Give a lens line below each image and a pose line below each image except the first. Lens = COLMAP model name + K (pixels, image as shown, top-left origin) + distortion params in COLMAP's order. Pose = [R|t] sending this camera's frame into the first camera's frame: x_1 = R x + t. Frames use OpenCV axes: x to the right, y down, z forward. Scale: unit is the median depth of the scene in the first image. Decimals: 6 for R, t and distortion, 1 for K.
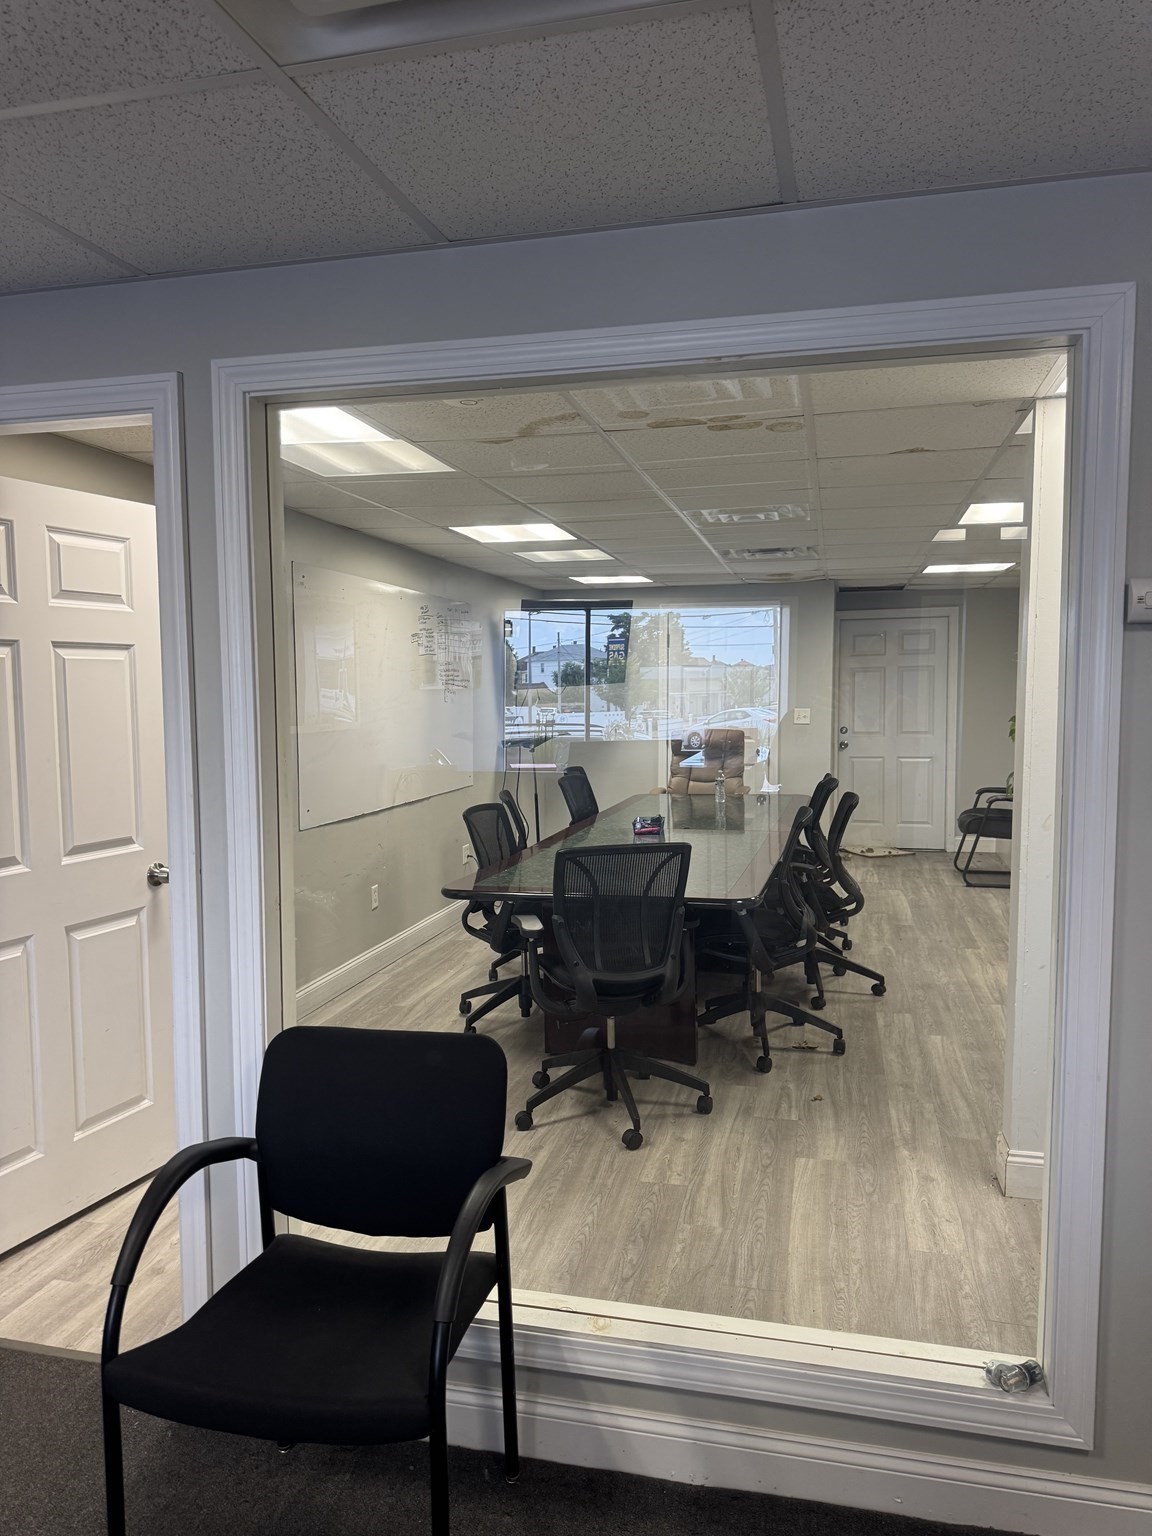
lens RADIAL K [[1055.1, 0, 576.0], [0, 1055.1, 768.0], [0, 0, 1]] dist [0.170862, -0.323112]
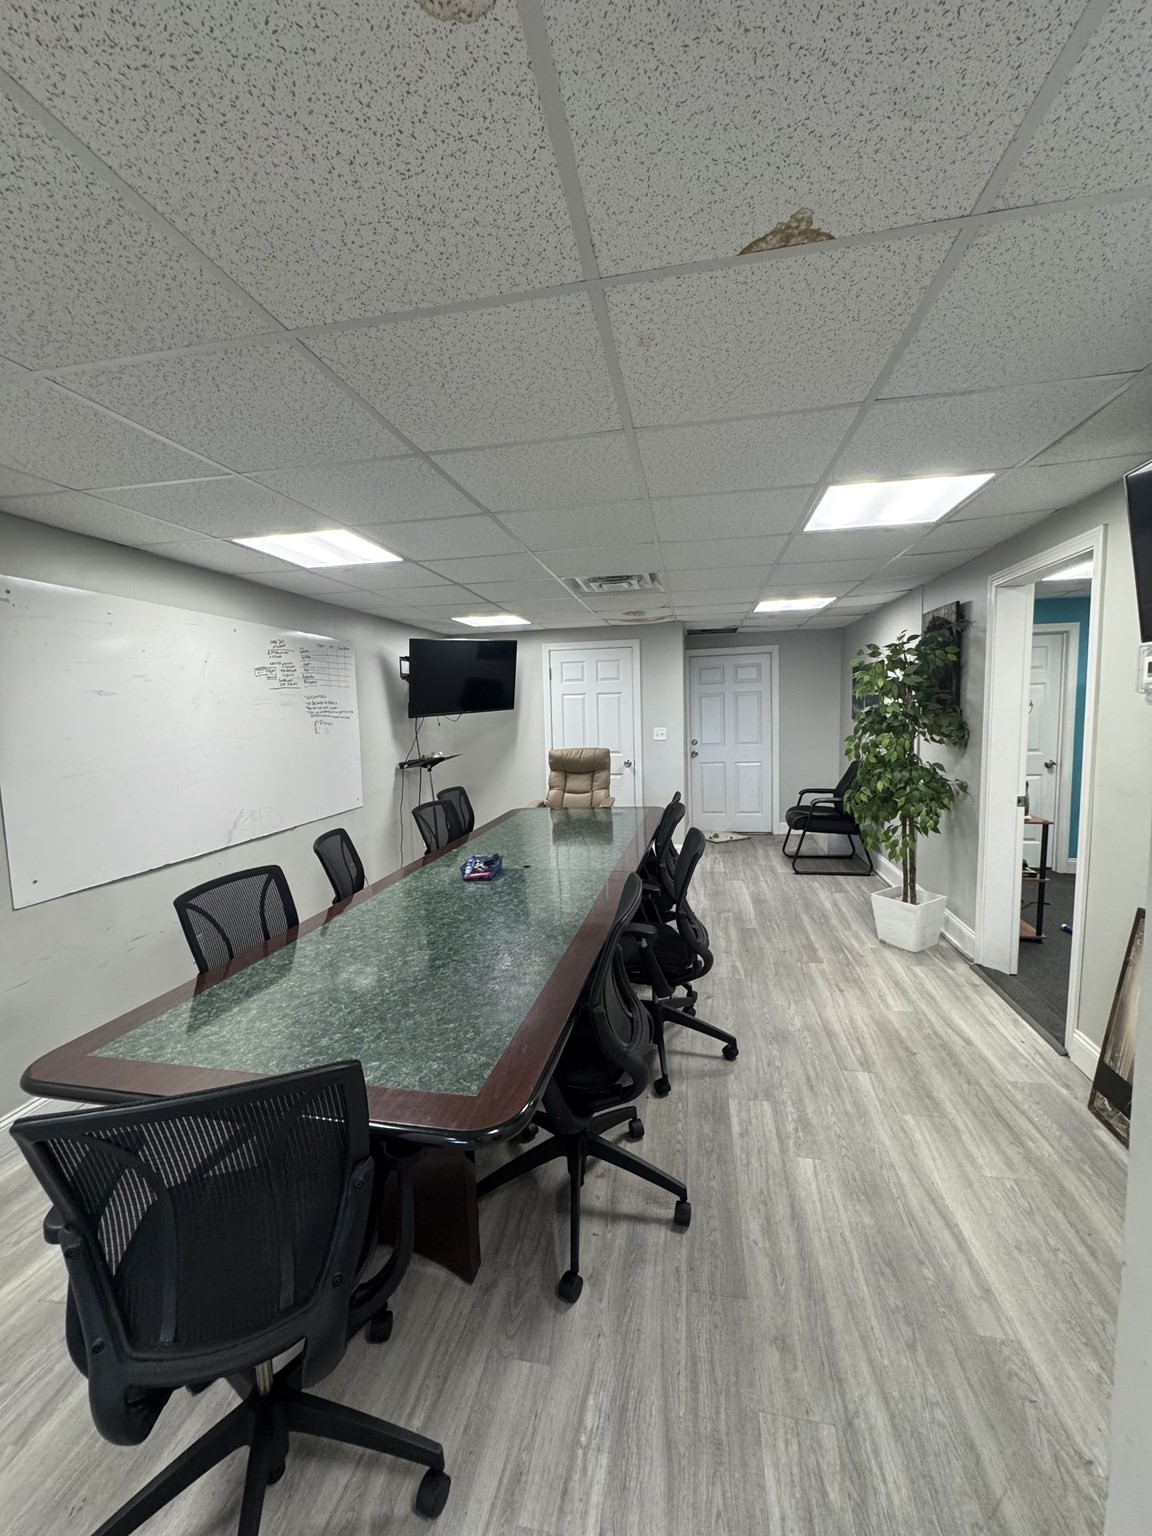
lens RADIAL K [[608.3, 0, 576.0], [0, 608.3, 768.0], [0, 0, 1]] dist [-0.000317, 0.000020]
pose [[0.998545, -0.028841, 0.045566, 0.108933], [0.027977, 0.999418, 0.019499, -0.033839], [-0.046102, -0.018196, 0.998771, 0.399375]]
